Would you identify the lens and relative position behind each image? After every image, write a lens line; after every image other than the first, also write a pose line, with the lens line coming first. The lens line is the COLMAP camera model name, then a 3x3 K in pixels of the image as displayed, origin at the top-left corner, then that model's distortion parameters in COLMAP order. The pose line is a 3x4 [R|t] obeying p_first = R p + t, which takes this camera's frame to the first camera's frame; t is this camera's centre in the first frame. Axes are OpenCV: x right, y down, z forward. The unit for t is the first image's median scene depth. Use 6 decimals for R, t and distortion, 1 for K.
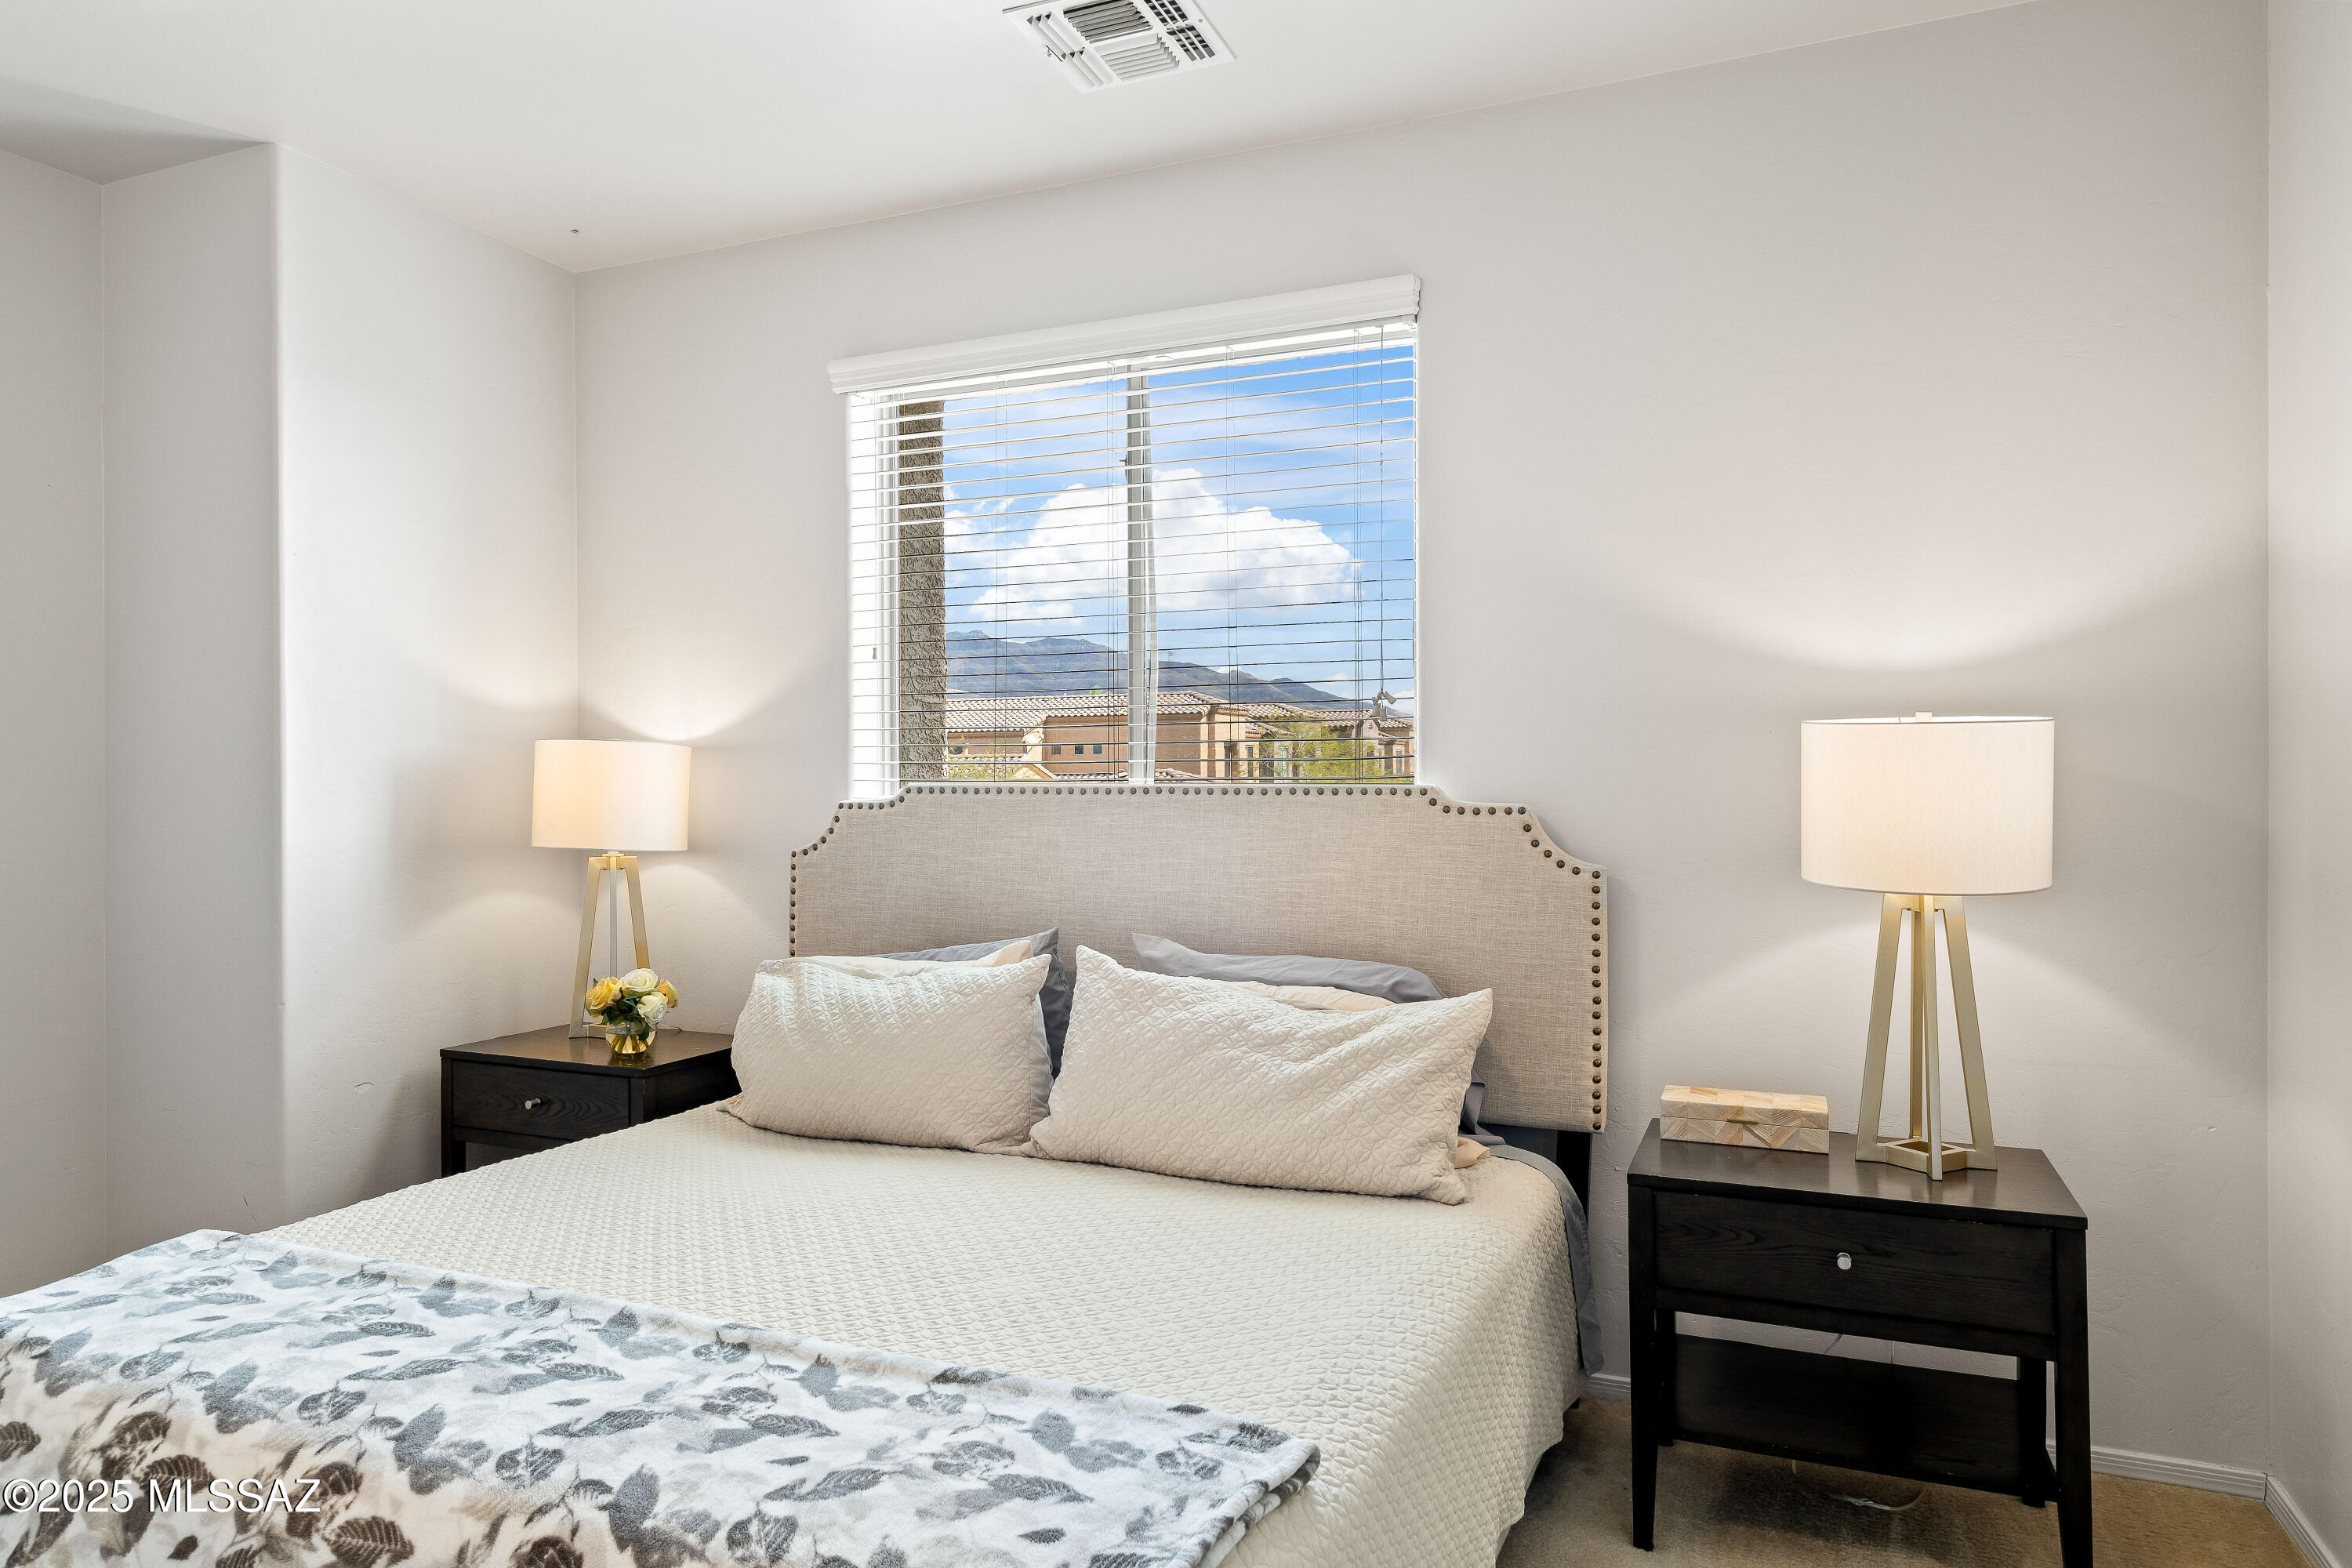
lens RADIAL K [[1464.1, 0, 1171.7], [0, 1464.1, 782.7], [0, 0, 1]] dist [0.002830, 0.000364]
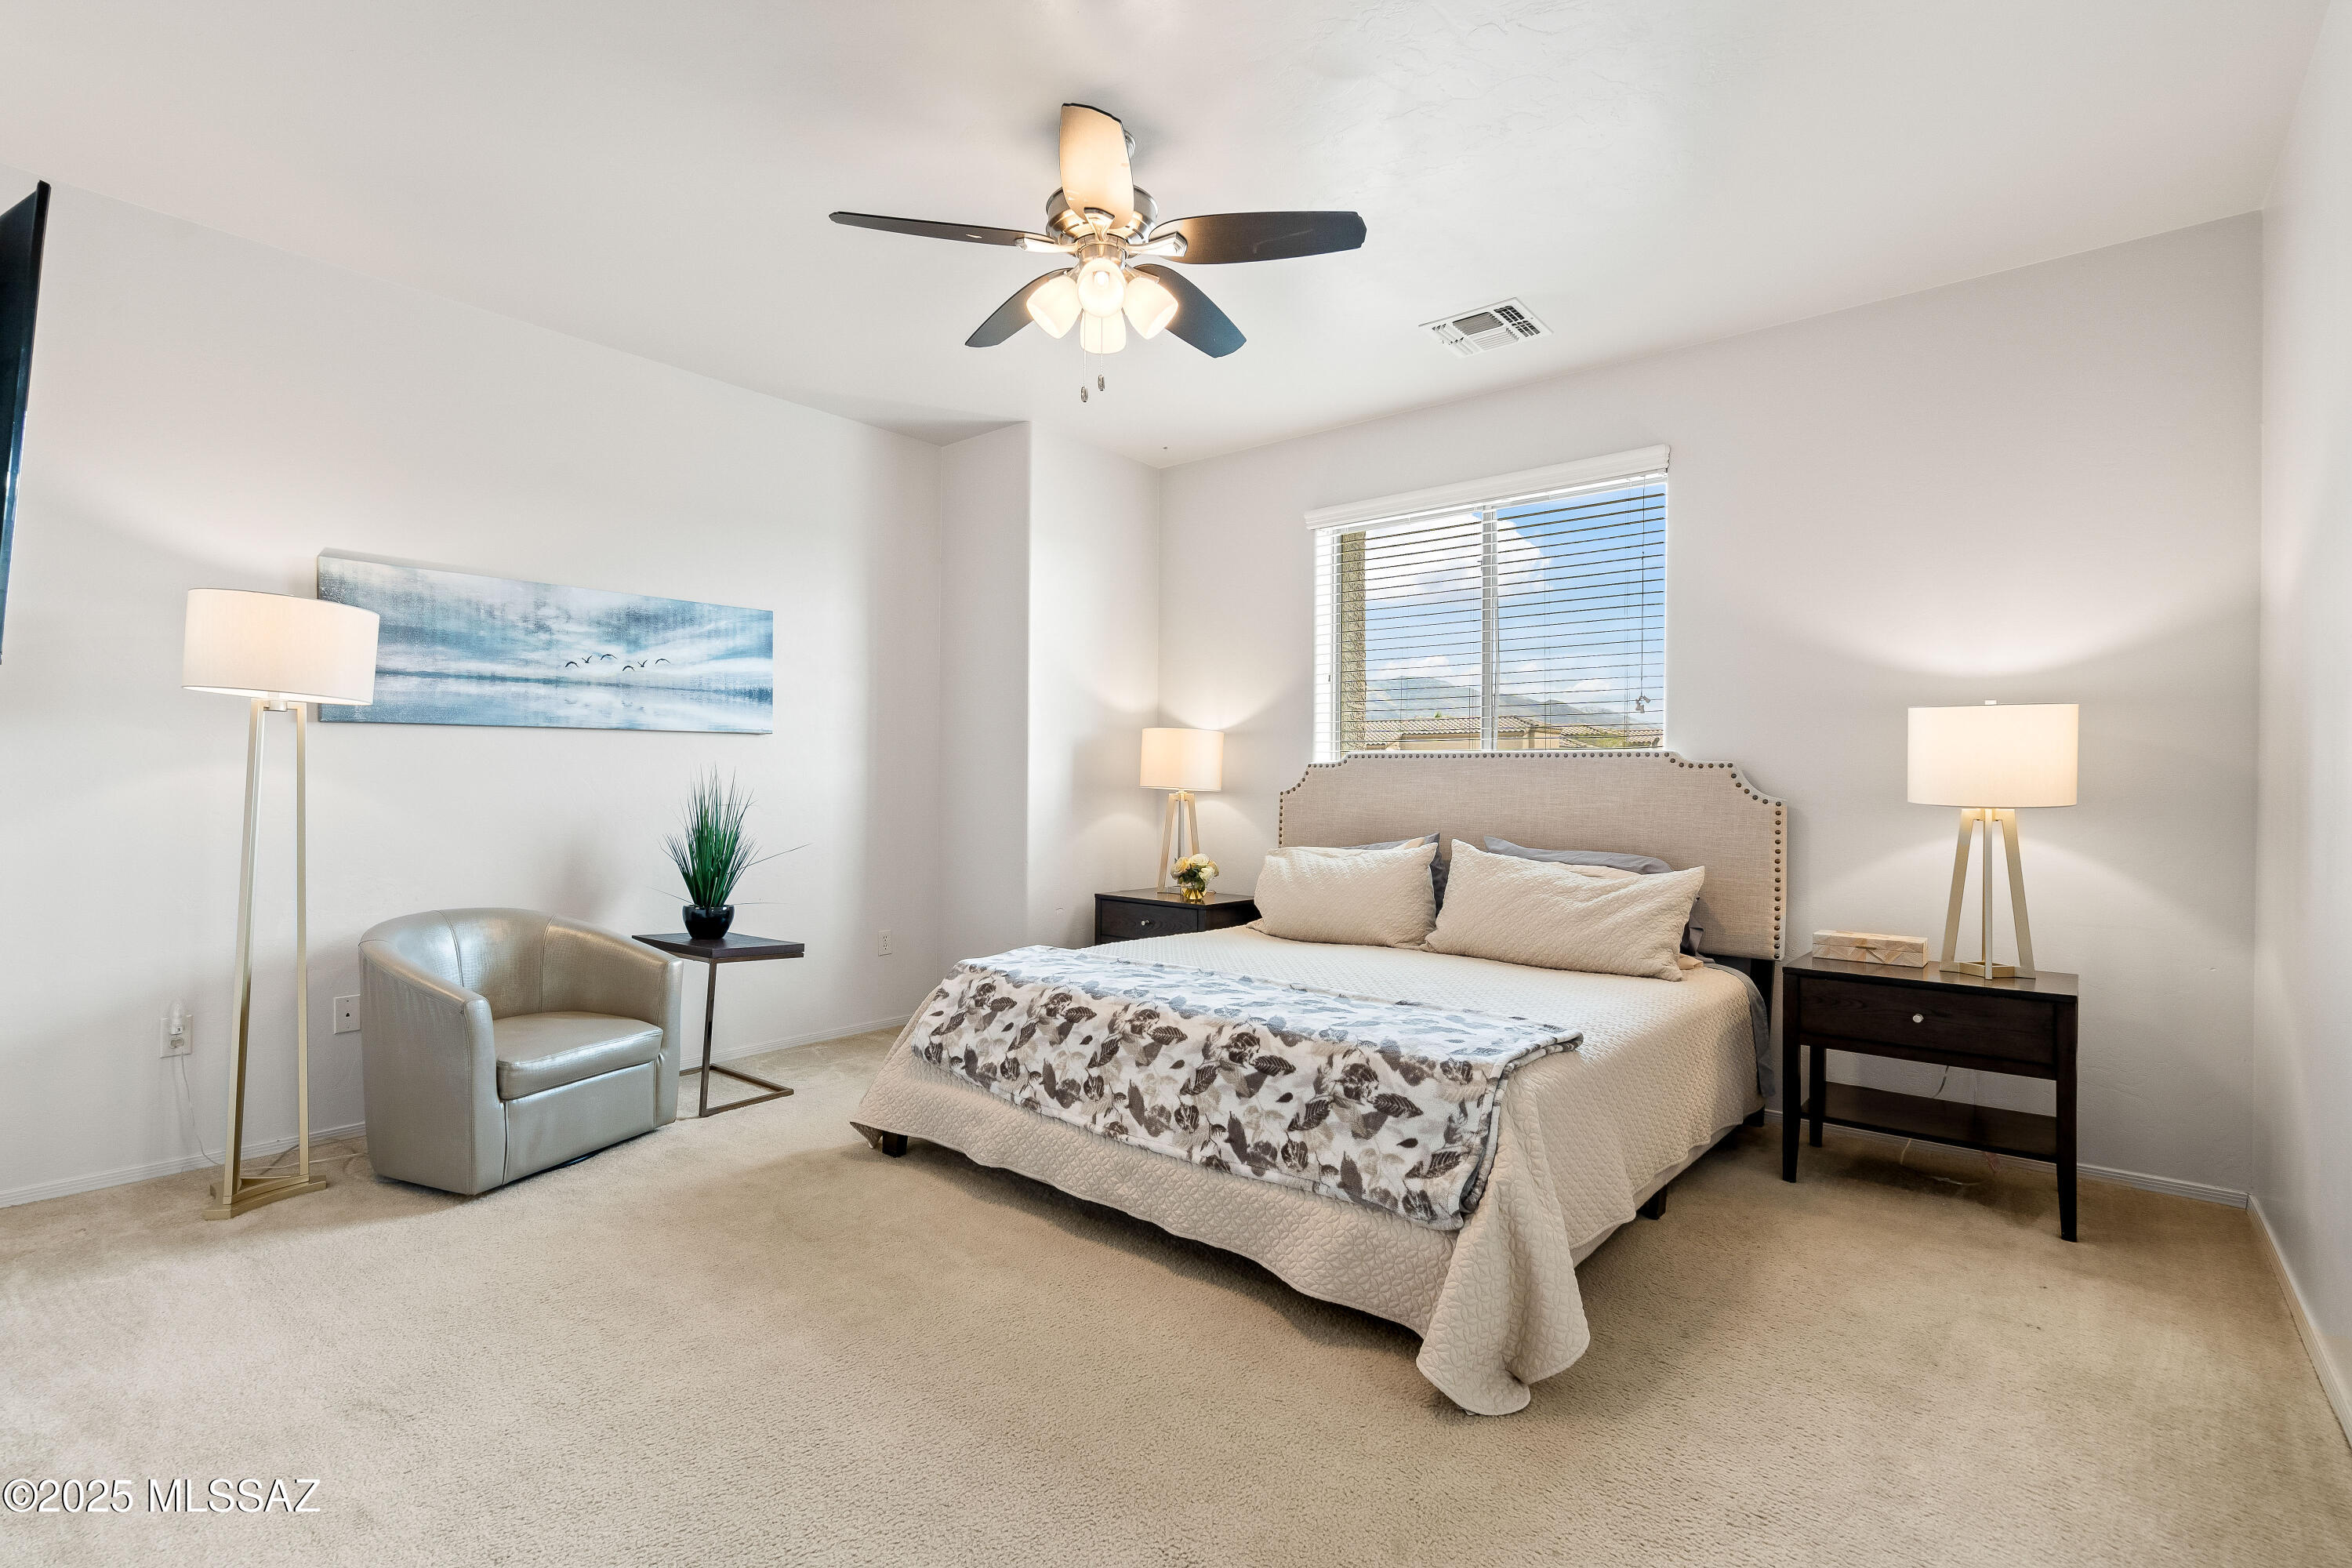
lens RADIAL K [[1081.0, 0, 1164.9], [0, 1081.0, 777.4], [0, 0, 1]] dist [-0.006095, 0.002578]
pose [[0.955406, 0.012475, -0.295031, -0.011972], [-0.014109, 0.999895, -0.003409, 0.046807], [0.294957, 0.007420, 0.955482, -0.364310]]
